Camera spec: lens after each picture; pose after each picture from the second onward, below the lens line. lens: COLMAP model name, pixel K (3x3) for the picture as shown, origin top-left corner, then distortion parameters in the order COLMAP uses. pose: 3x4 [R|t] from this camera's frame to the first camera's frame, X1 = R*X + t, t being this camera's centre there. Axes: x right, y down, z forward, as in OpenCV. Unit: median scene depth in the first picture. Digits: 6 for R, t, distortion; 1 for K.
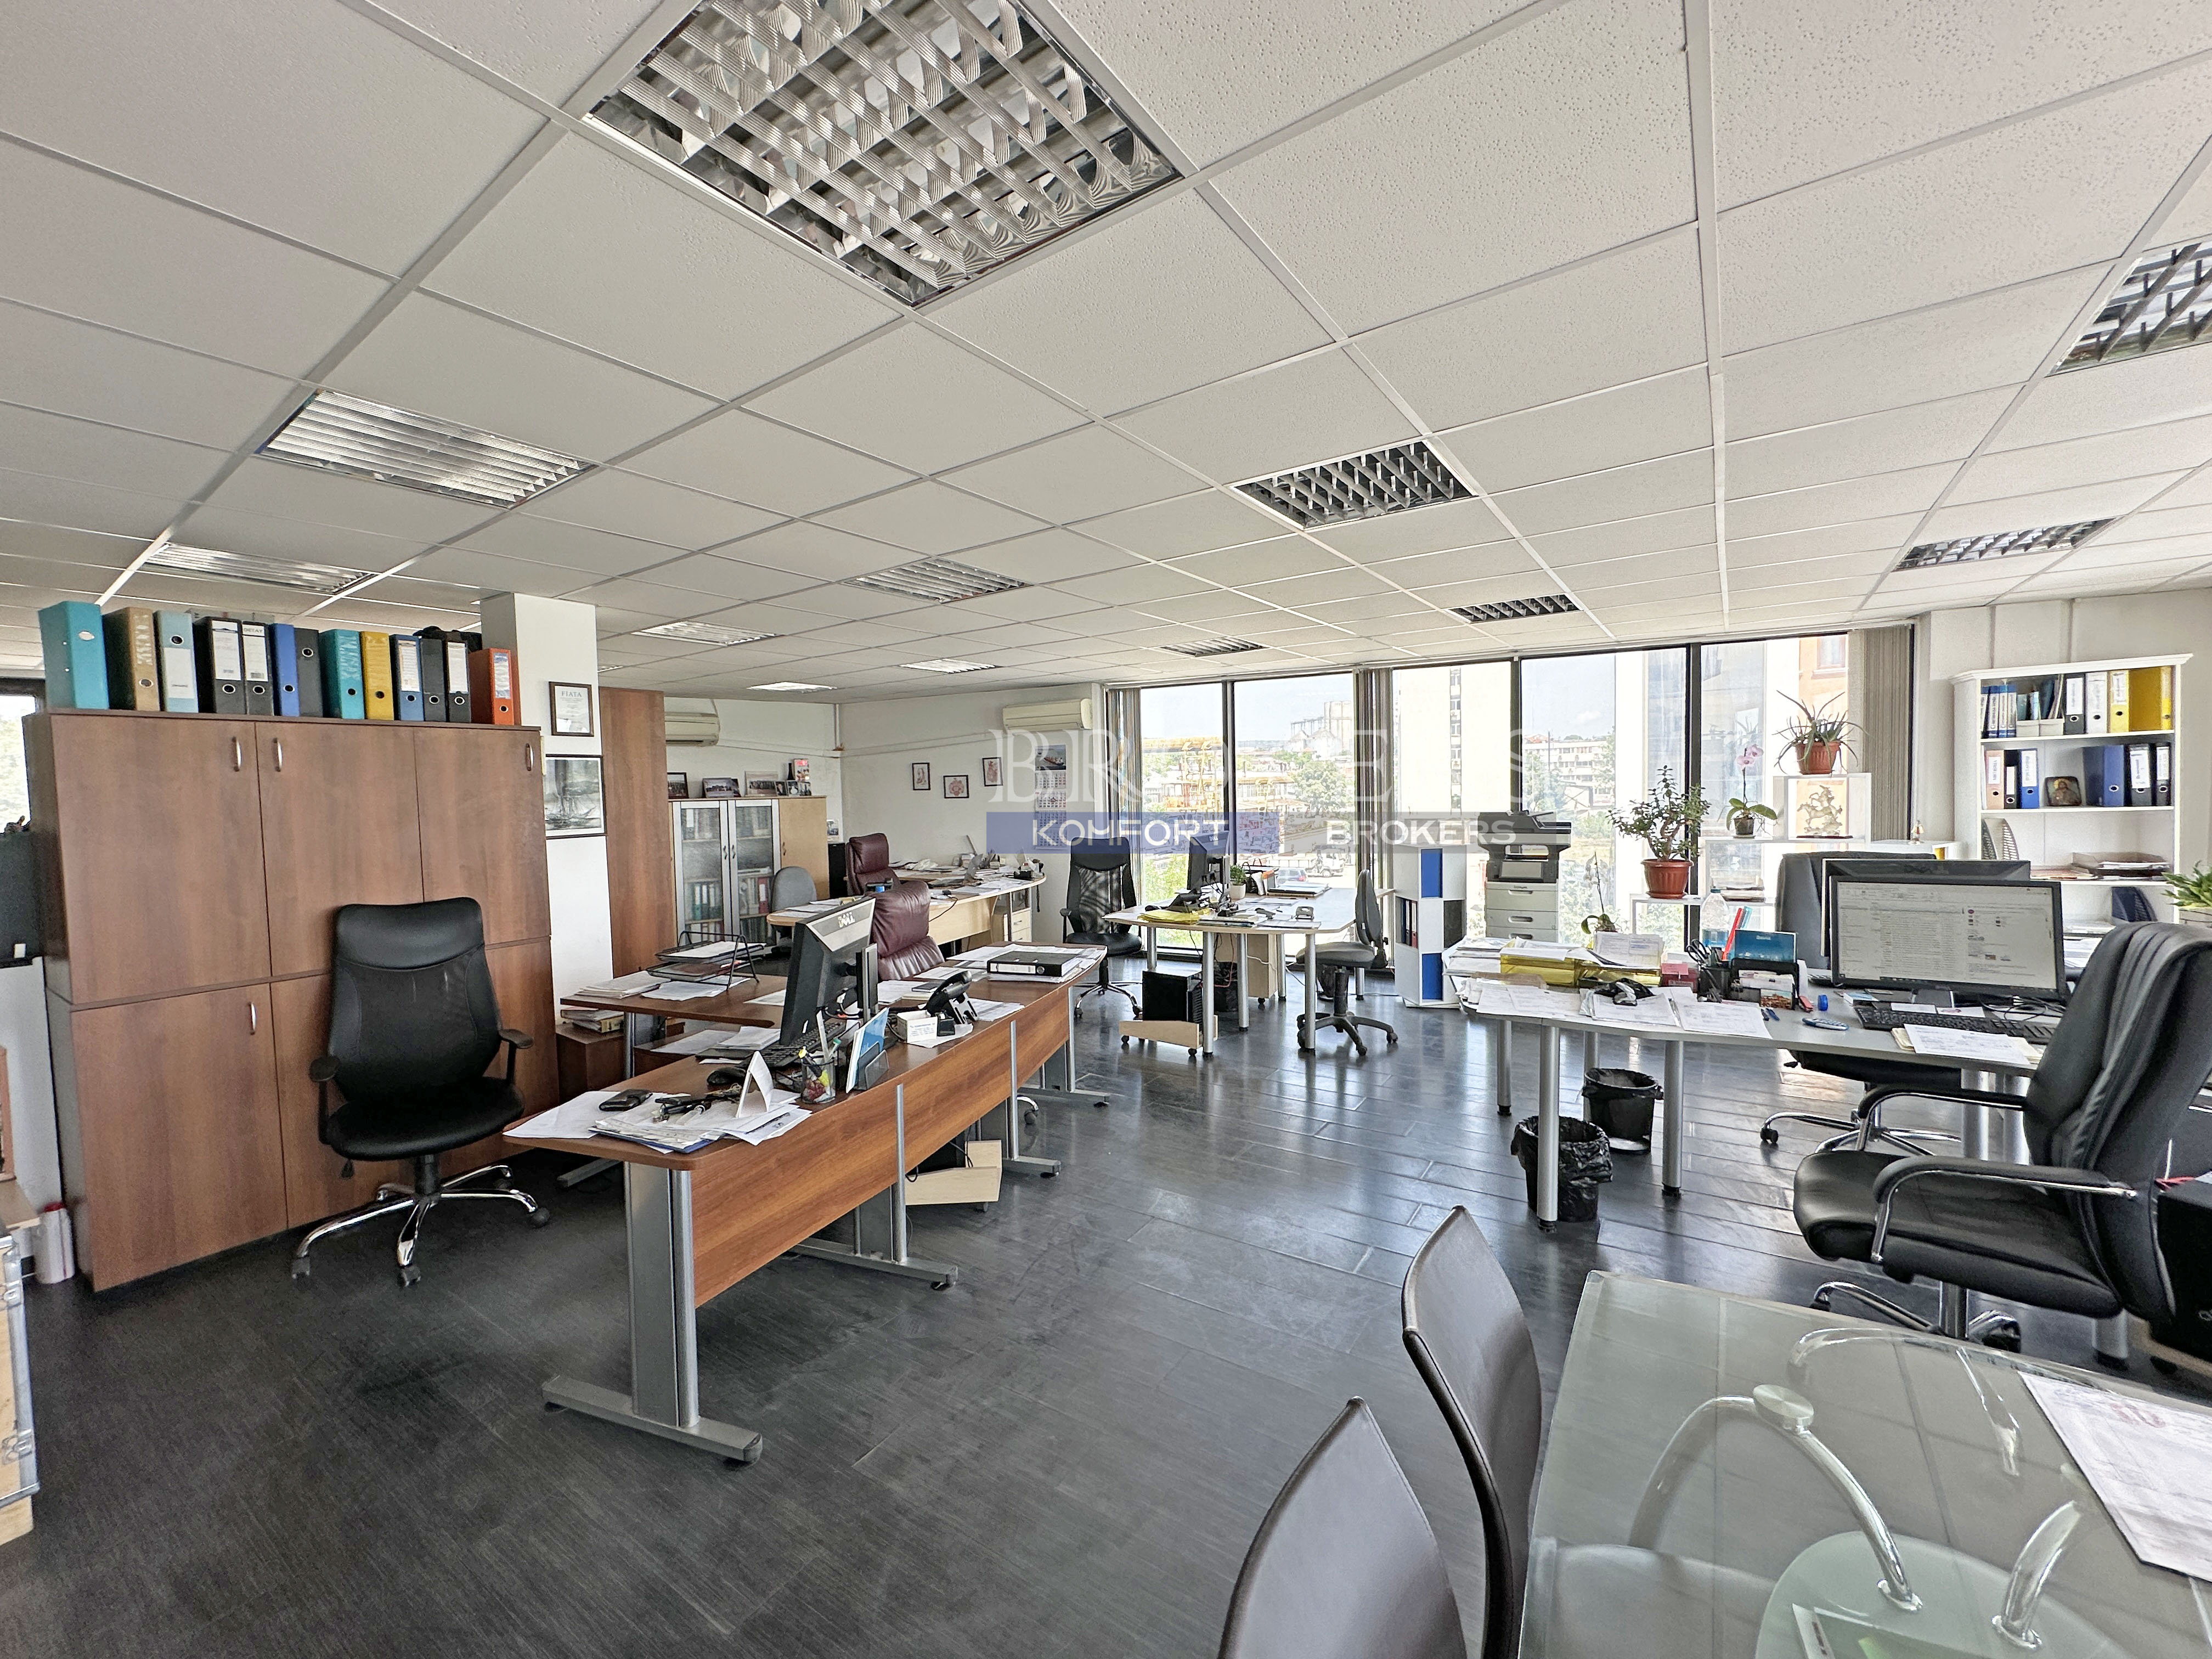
lens RADIAL K [[882.4, 0, 1103.1], [0, 882.4, 830.9], [0, 0, 1]] dist [-0.003043, 0.000692]
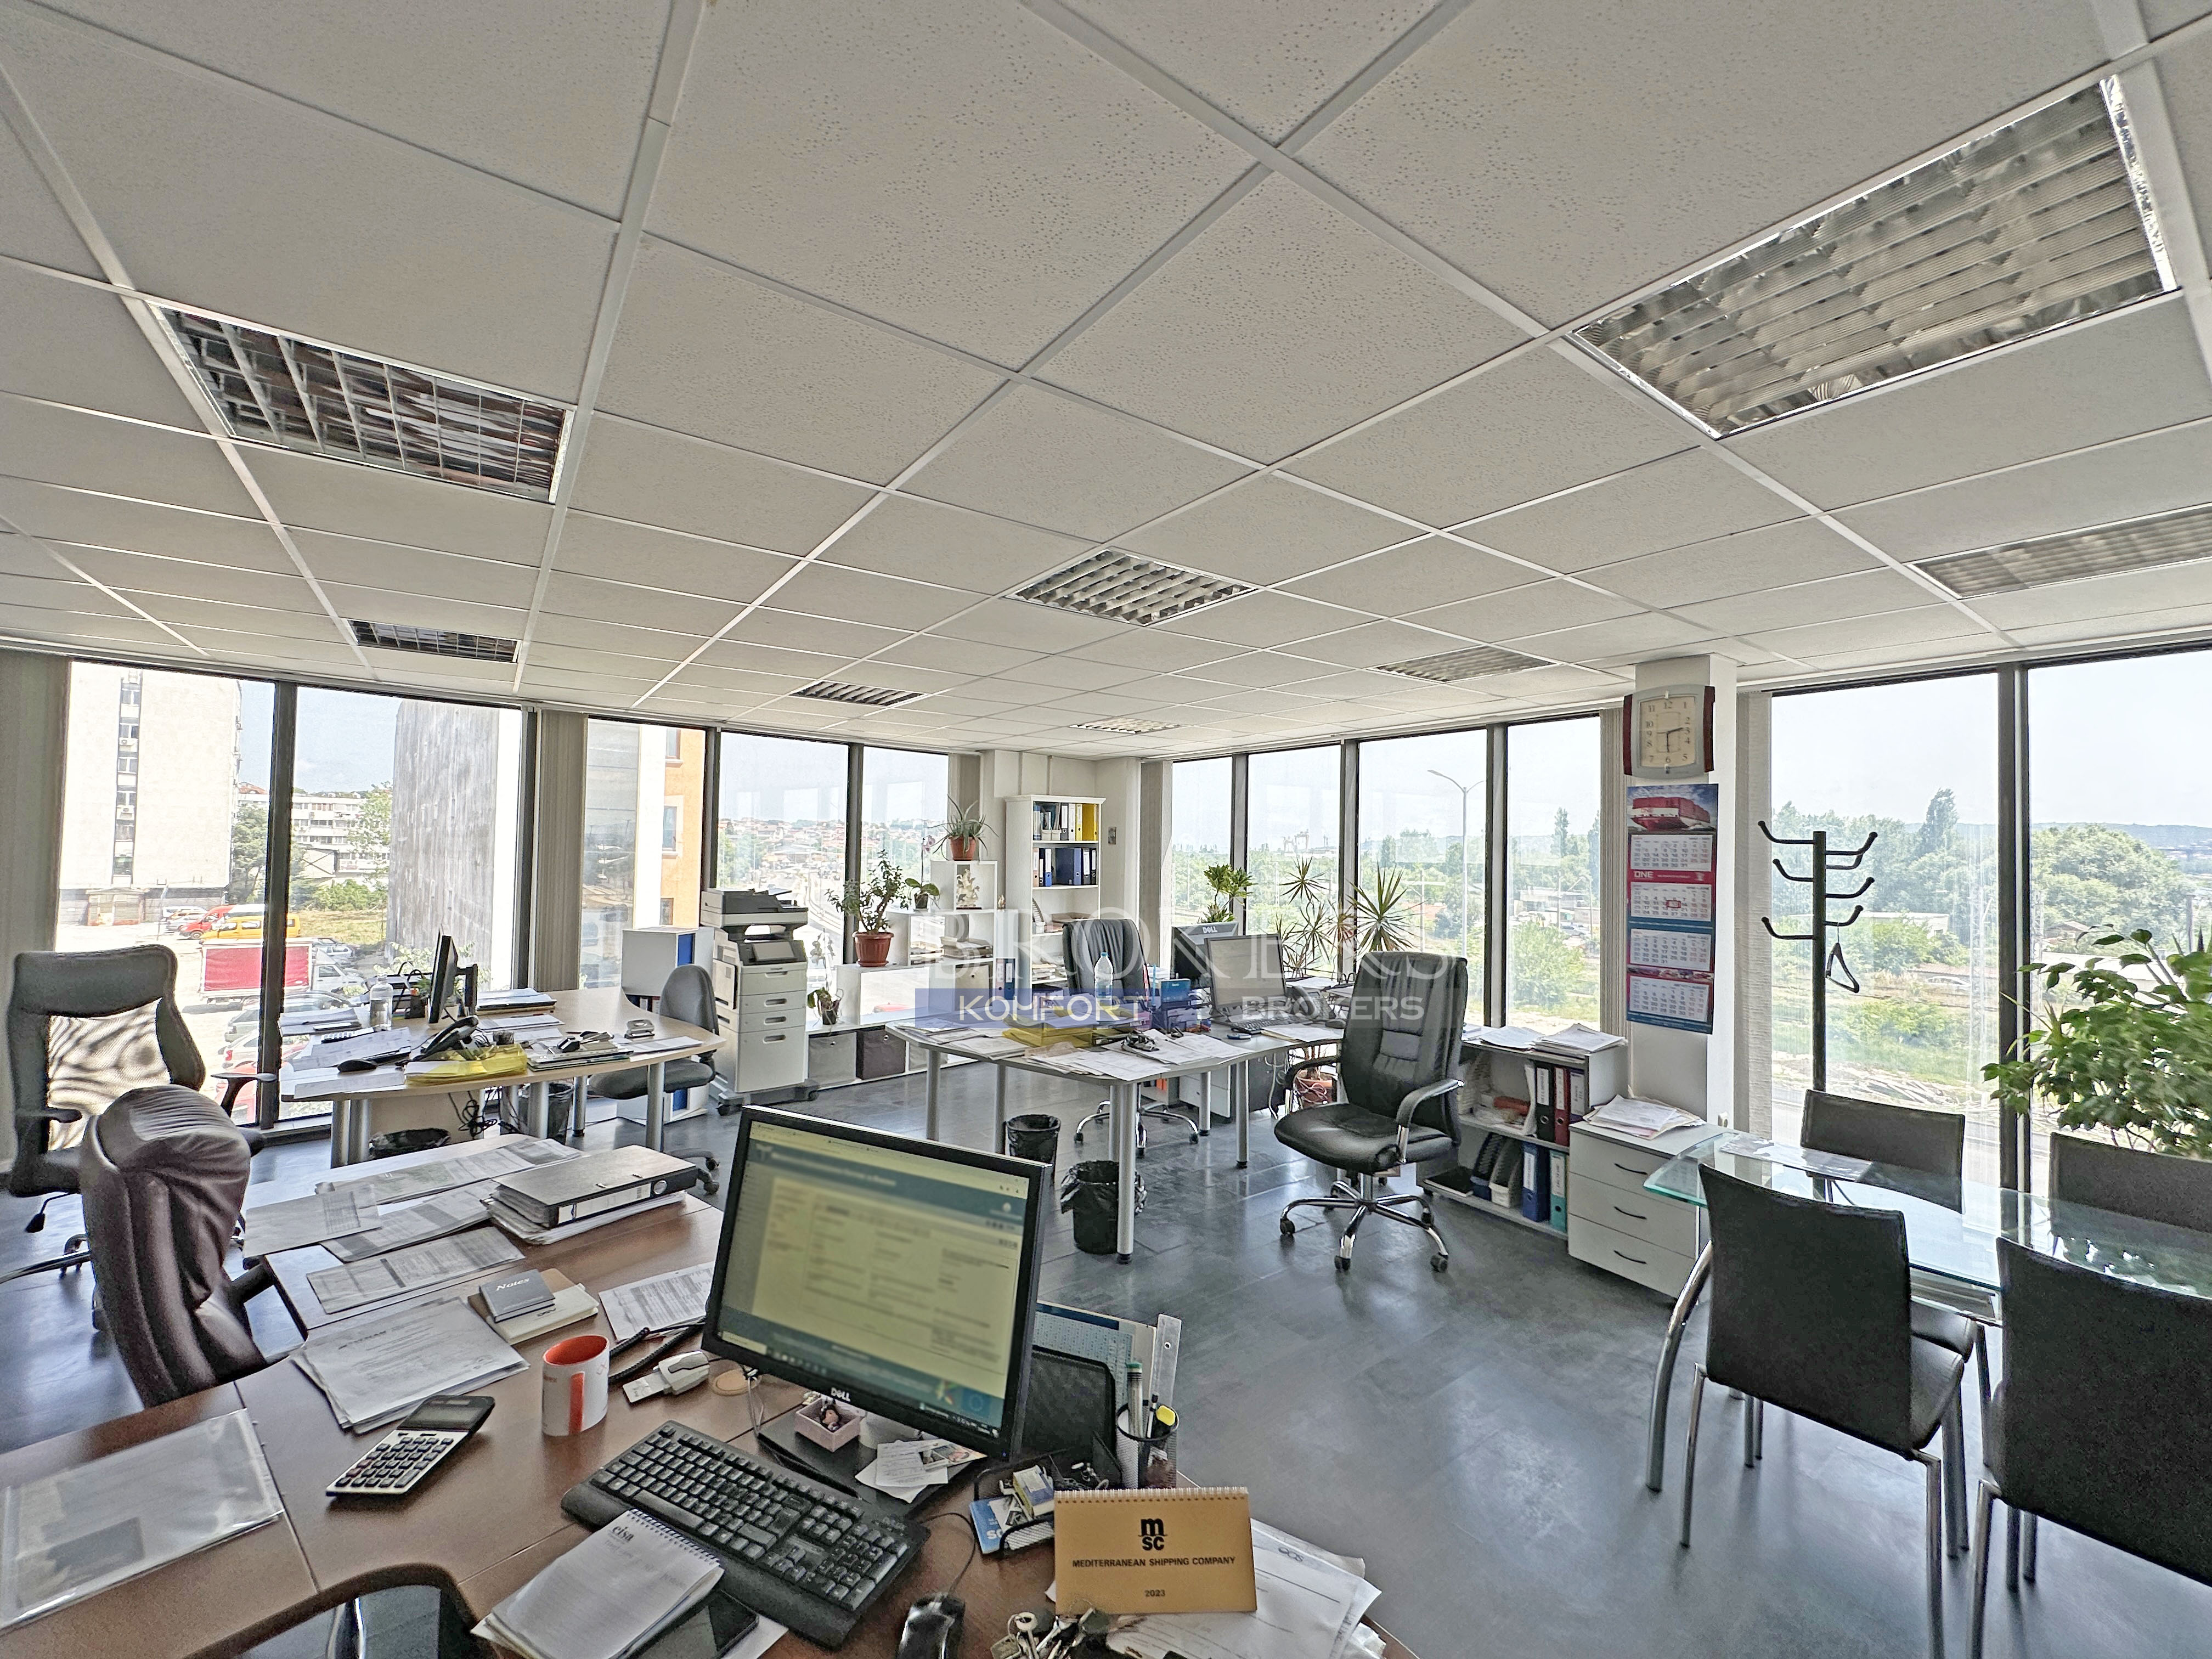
lens RADIAL K [[882.4, 0, 1103.1], [0, 882.4, 830.9], [0, 0, 1]] dist [-0.003043, 0.000692]
pose [[0.325649, 0.053777, 0.943960, -0.464824], [0.018530, 0.997826, -0.063238, -0.027123], [-0.945309, 0.038085, 0.323944, 0.475531]]
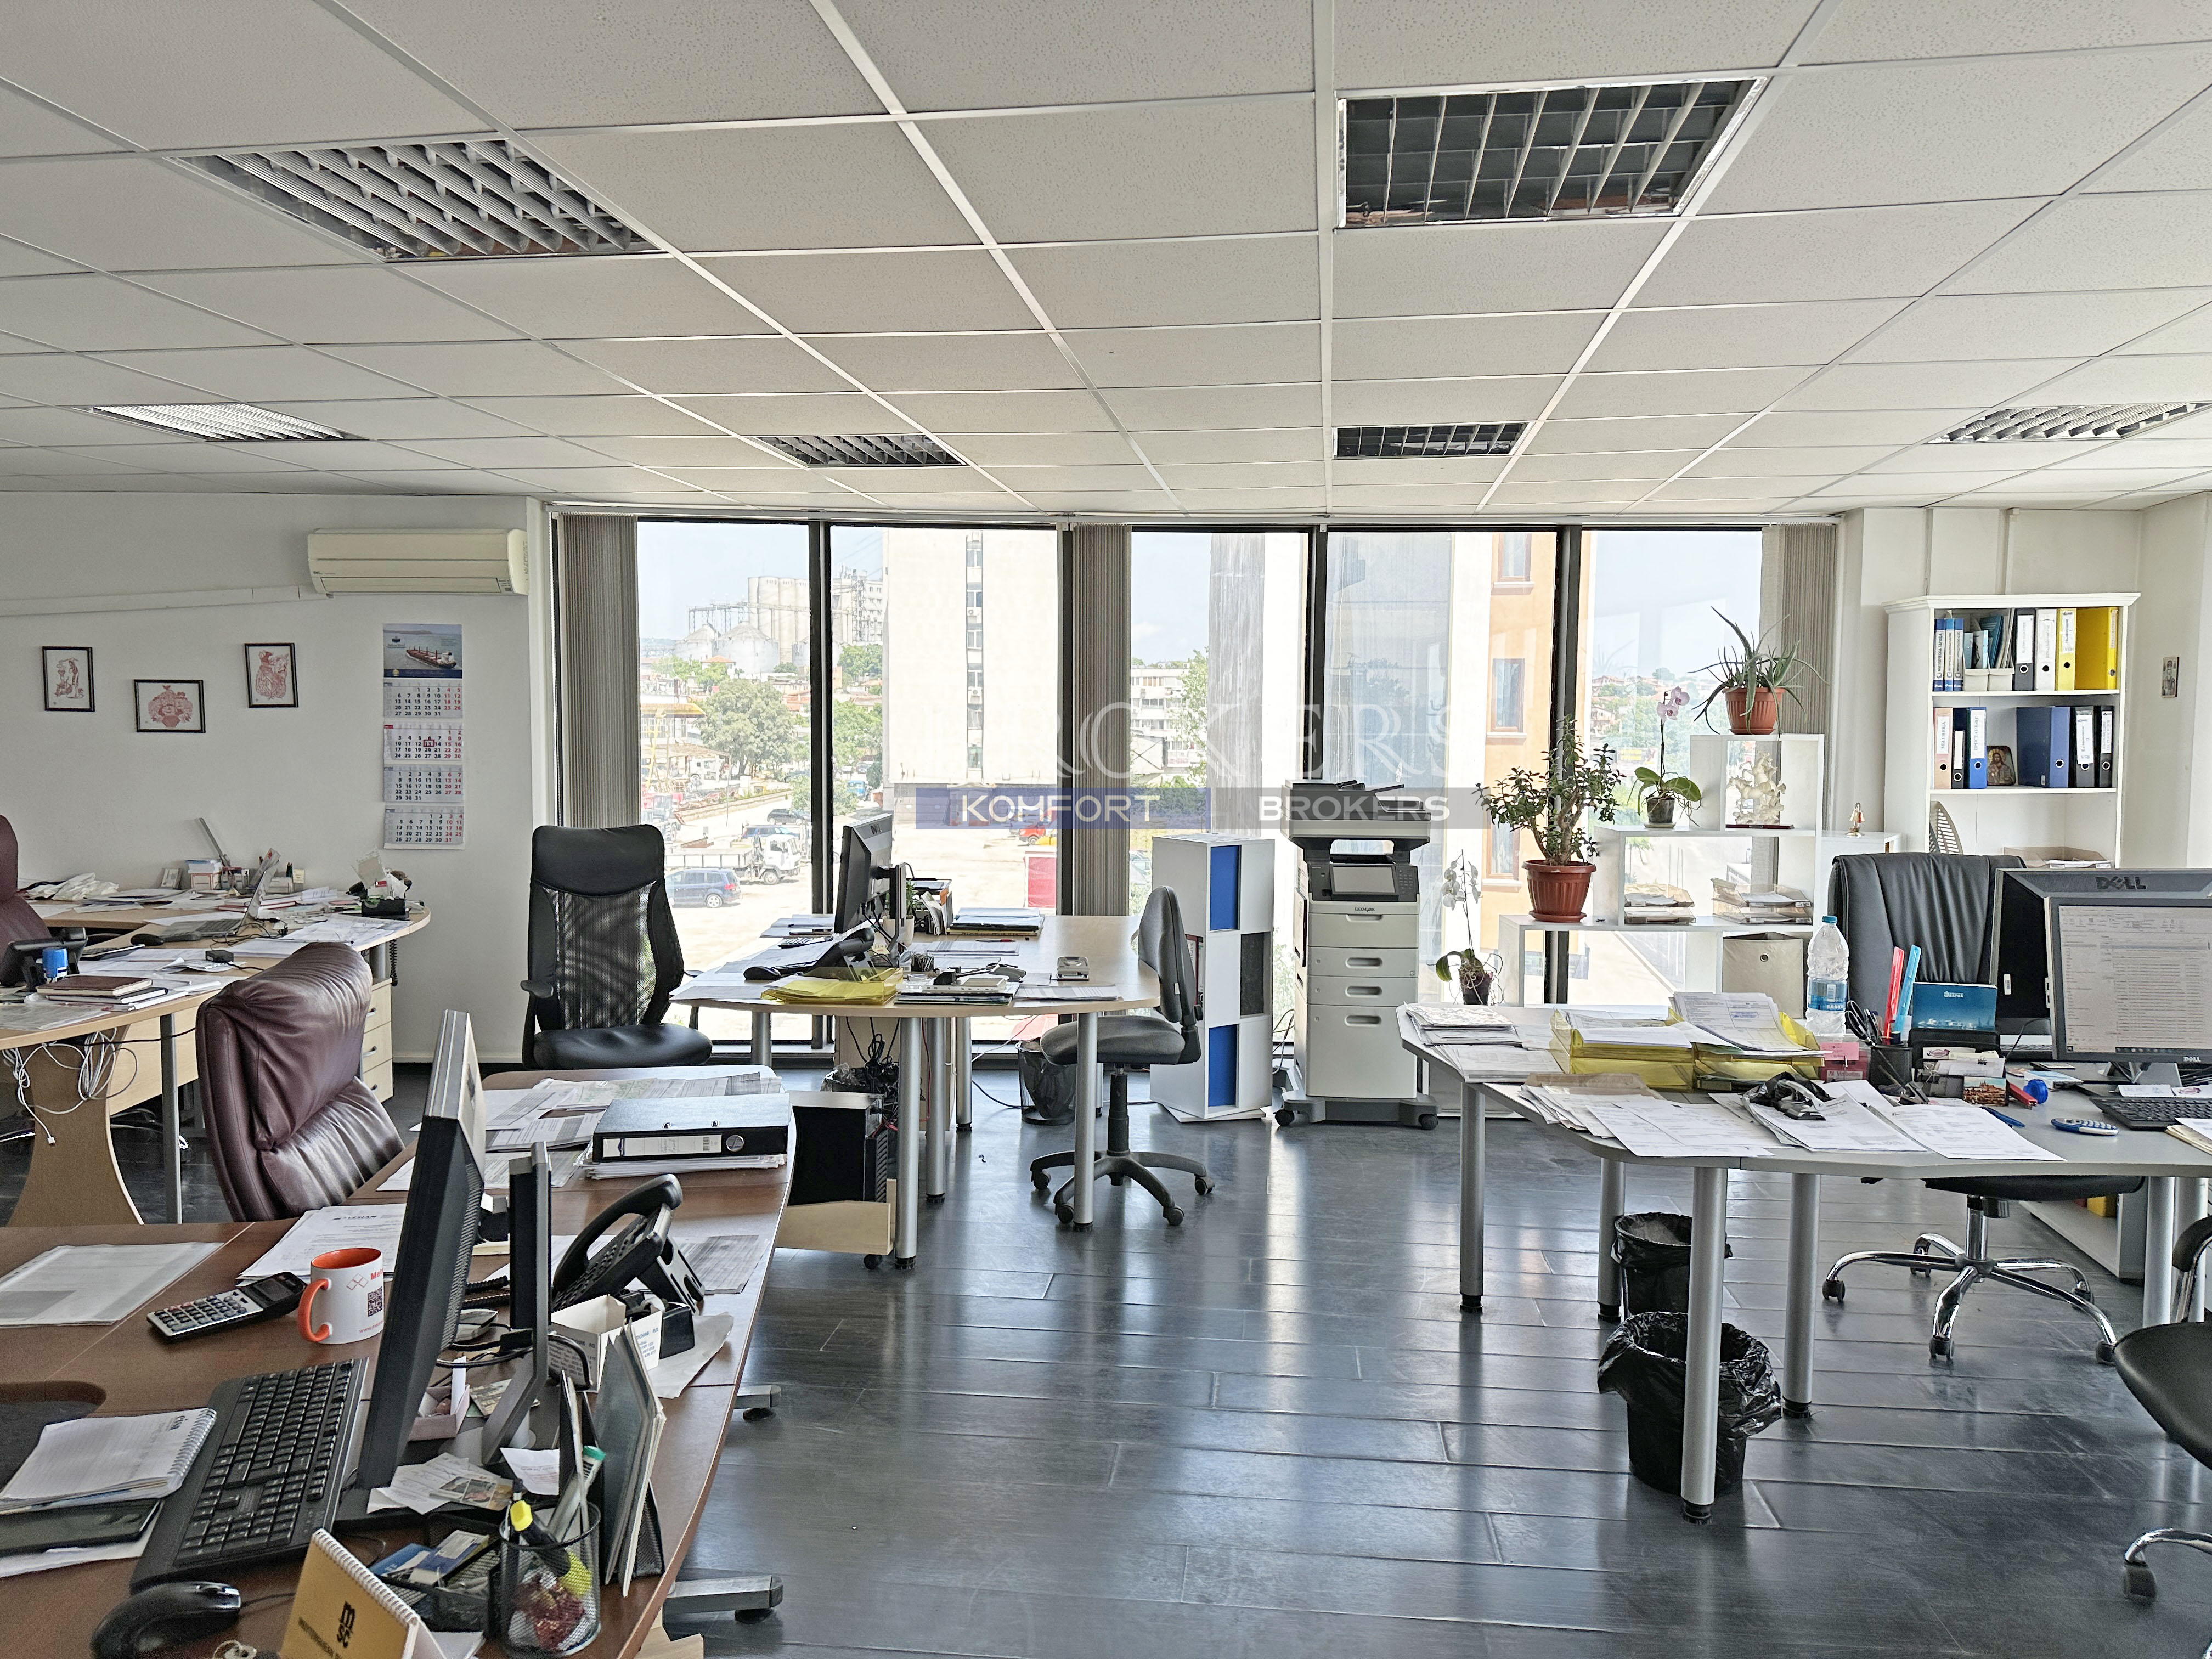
lens RADIAL K [[1528.7, 0, 1119.2], [0, 1528.7, 821.5], [0, 0, 1]] dist [0.115716, -0.154774]
pose [[0.884954, -0.000030, 0.465678, -0.227617], [-0.005875, 0.999920, 0.011228, -0.009503], [-0.465641, -0.012672, 0.884883, 0.210741]]
